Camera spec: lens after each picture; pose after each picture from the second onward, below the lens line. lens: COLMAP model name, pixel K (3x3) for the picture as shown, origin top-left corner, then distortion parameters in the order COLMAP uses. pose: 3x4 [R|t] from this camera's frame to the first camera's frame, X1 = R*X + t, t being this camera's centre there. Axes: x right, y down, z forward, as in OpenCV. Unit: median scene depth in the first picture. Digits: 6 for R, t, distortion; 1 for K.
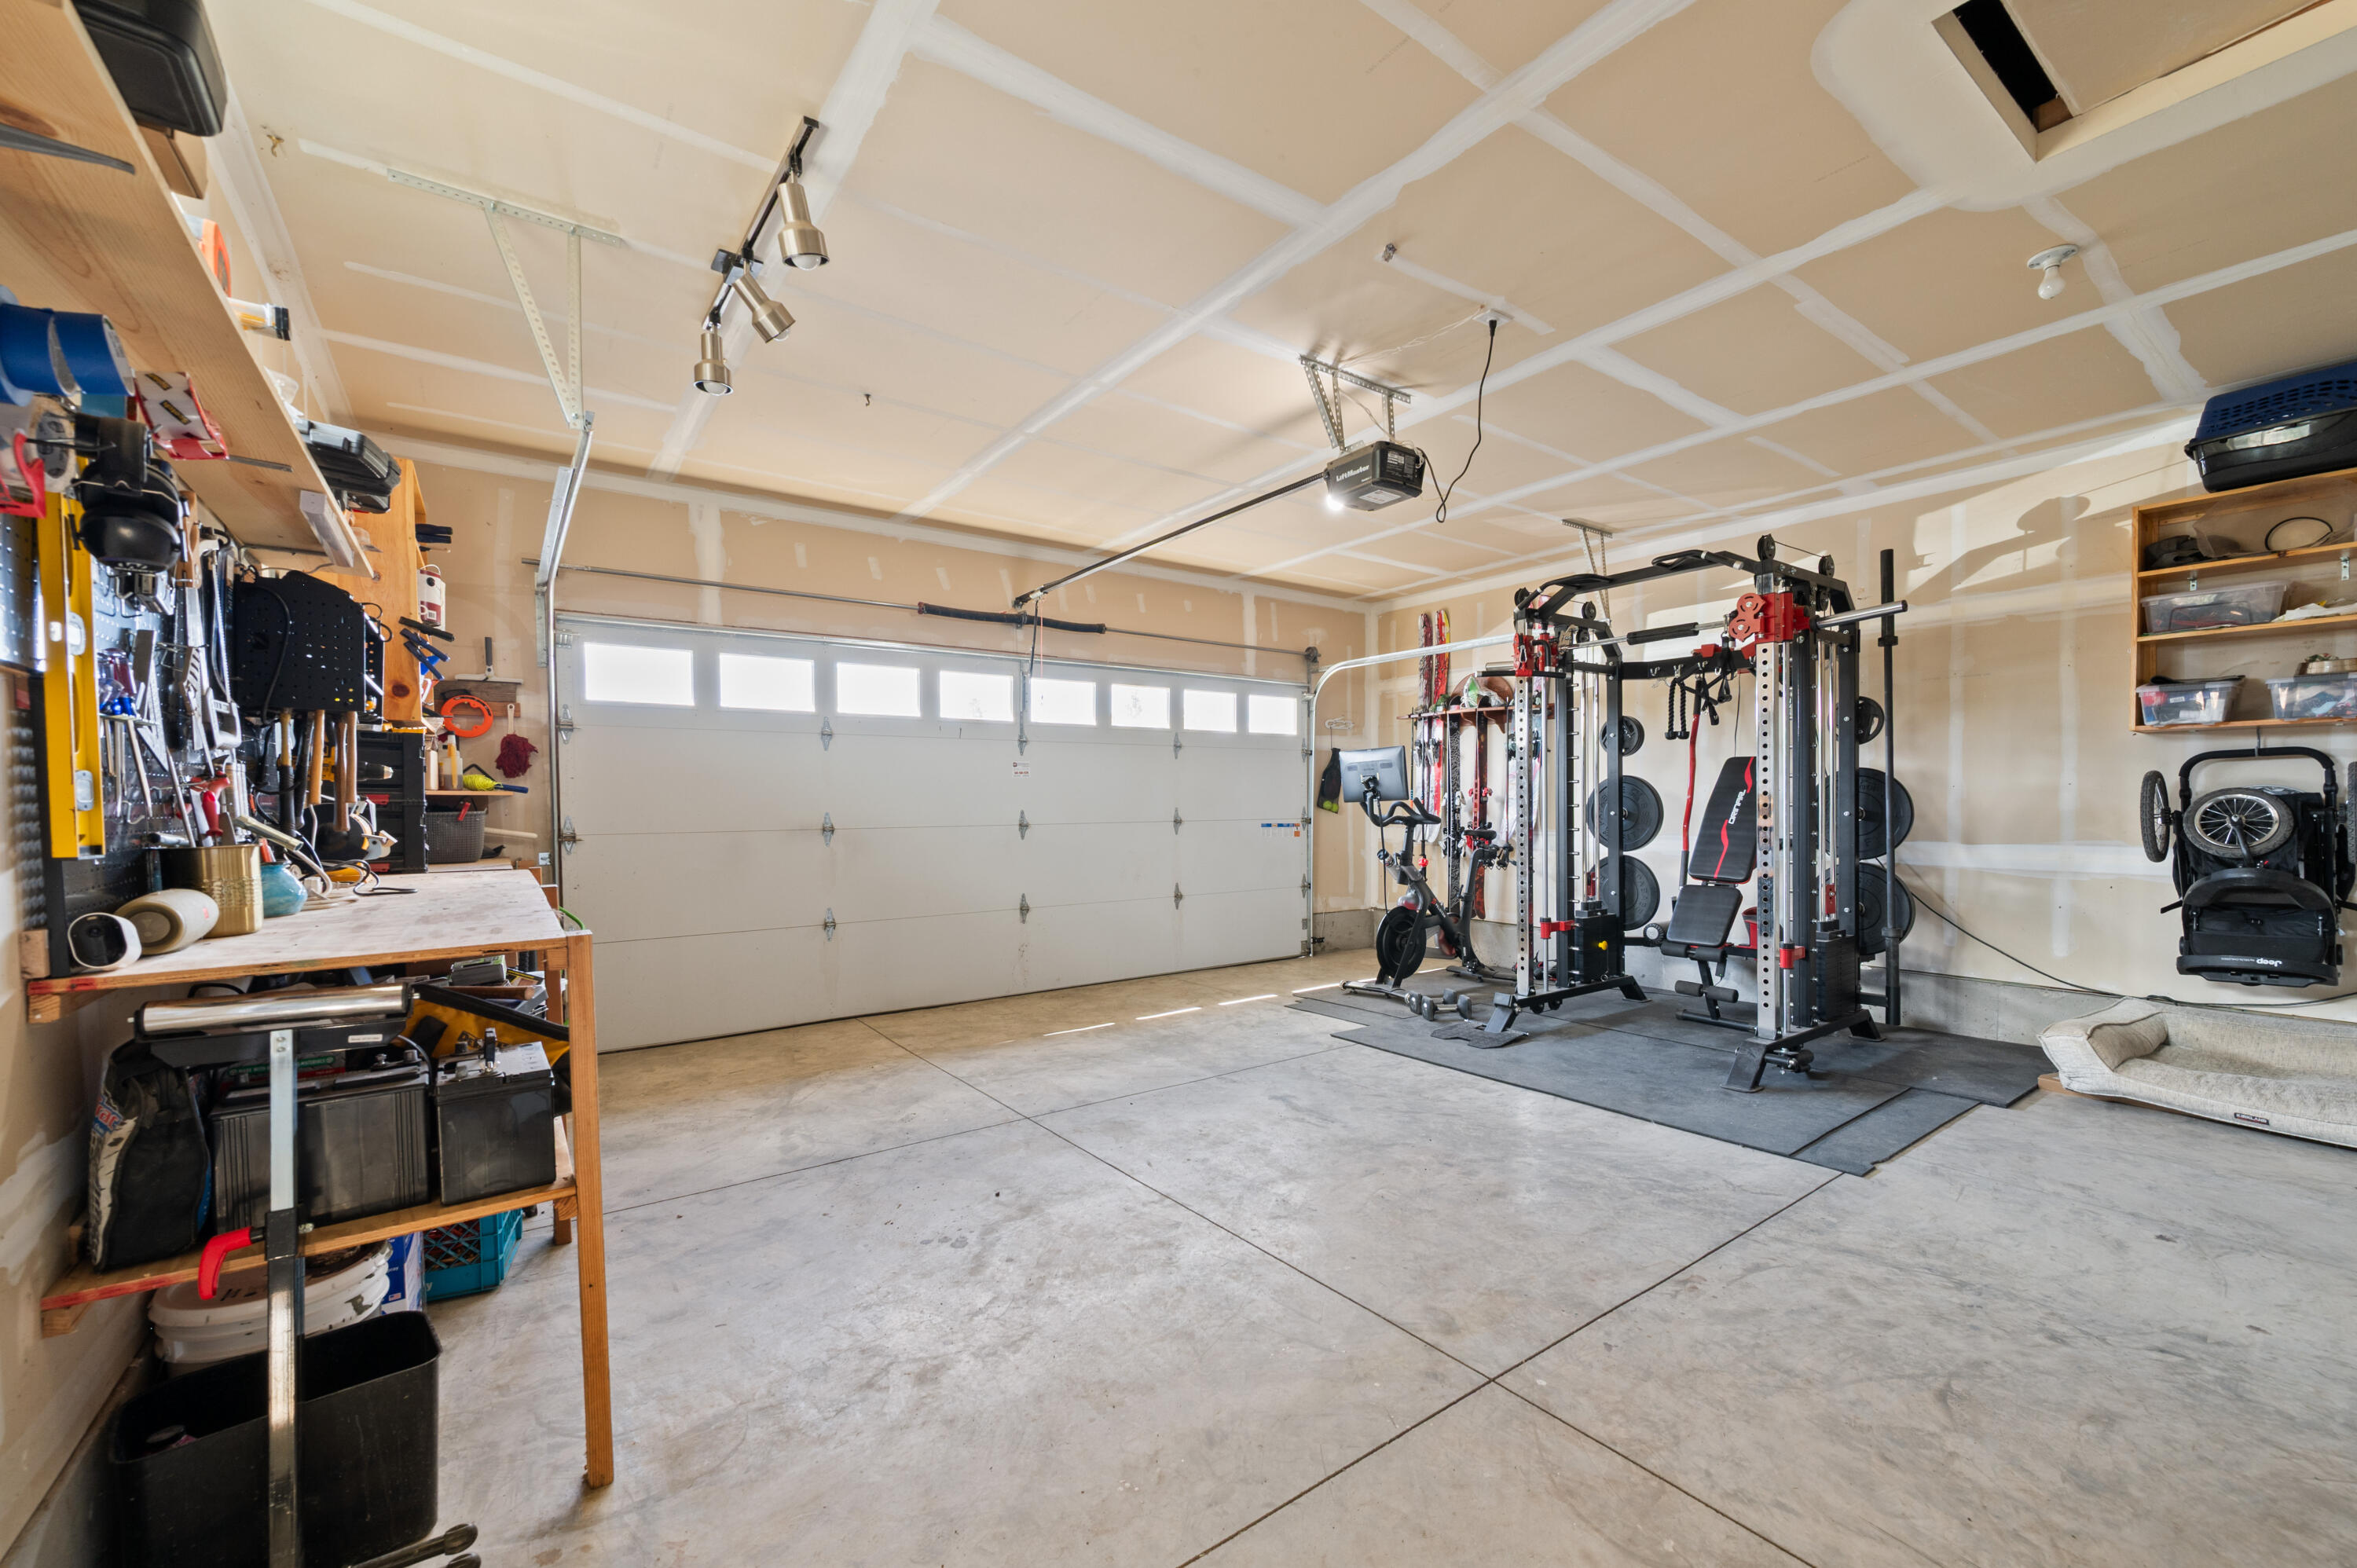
lens RADIAL K [[937.0, 0, 1178.5], [0, 937.0, 784.0], [0, 0, 1]] dist [-0.000462, -0.000023]
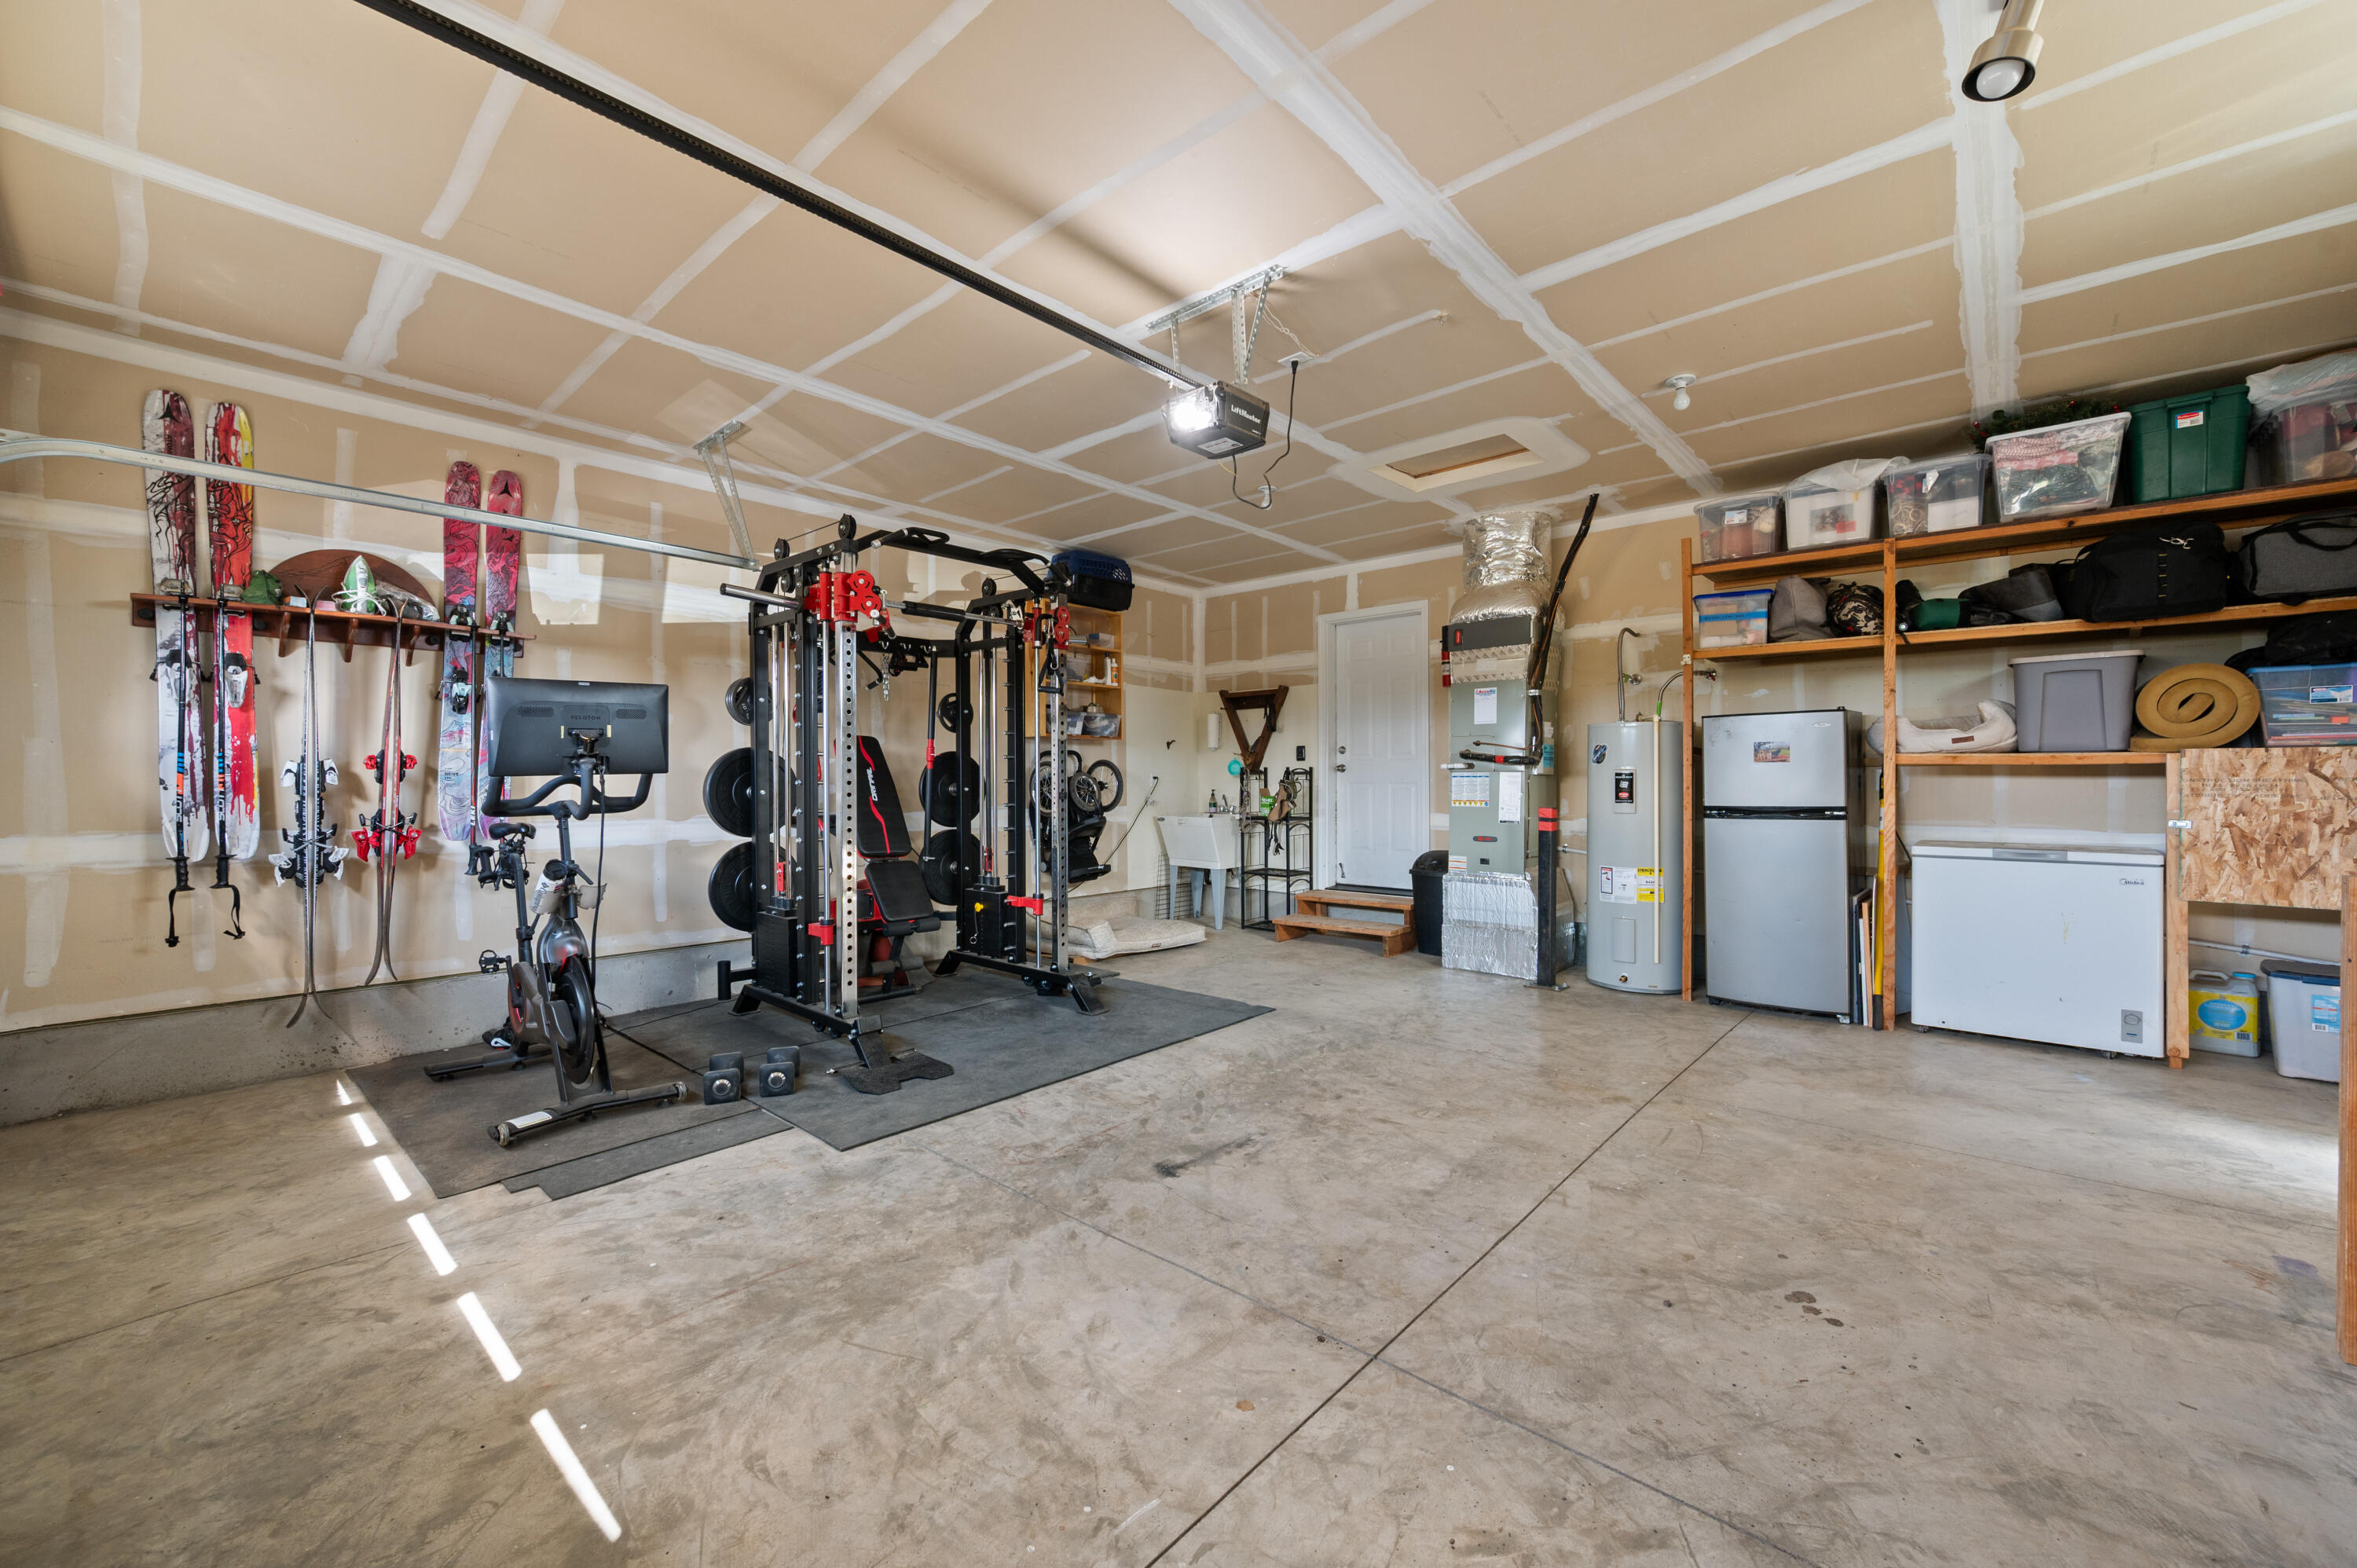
lens RADIAL K [[935.4, 0, 1183.5], [0, 935.4, 758.4], [0, 0, 1]] dist [0.000750, 0.000244]
pose [[-0.219662, 0.029923, 0.975117, -0.649397], [-0.016863, 0.999264, -0.034462, 0.034038], [-0.975430, -0.024013, -0.218996, 1.195535]]
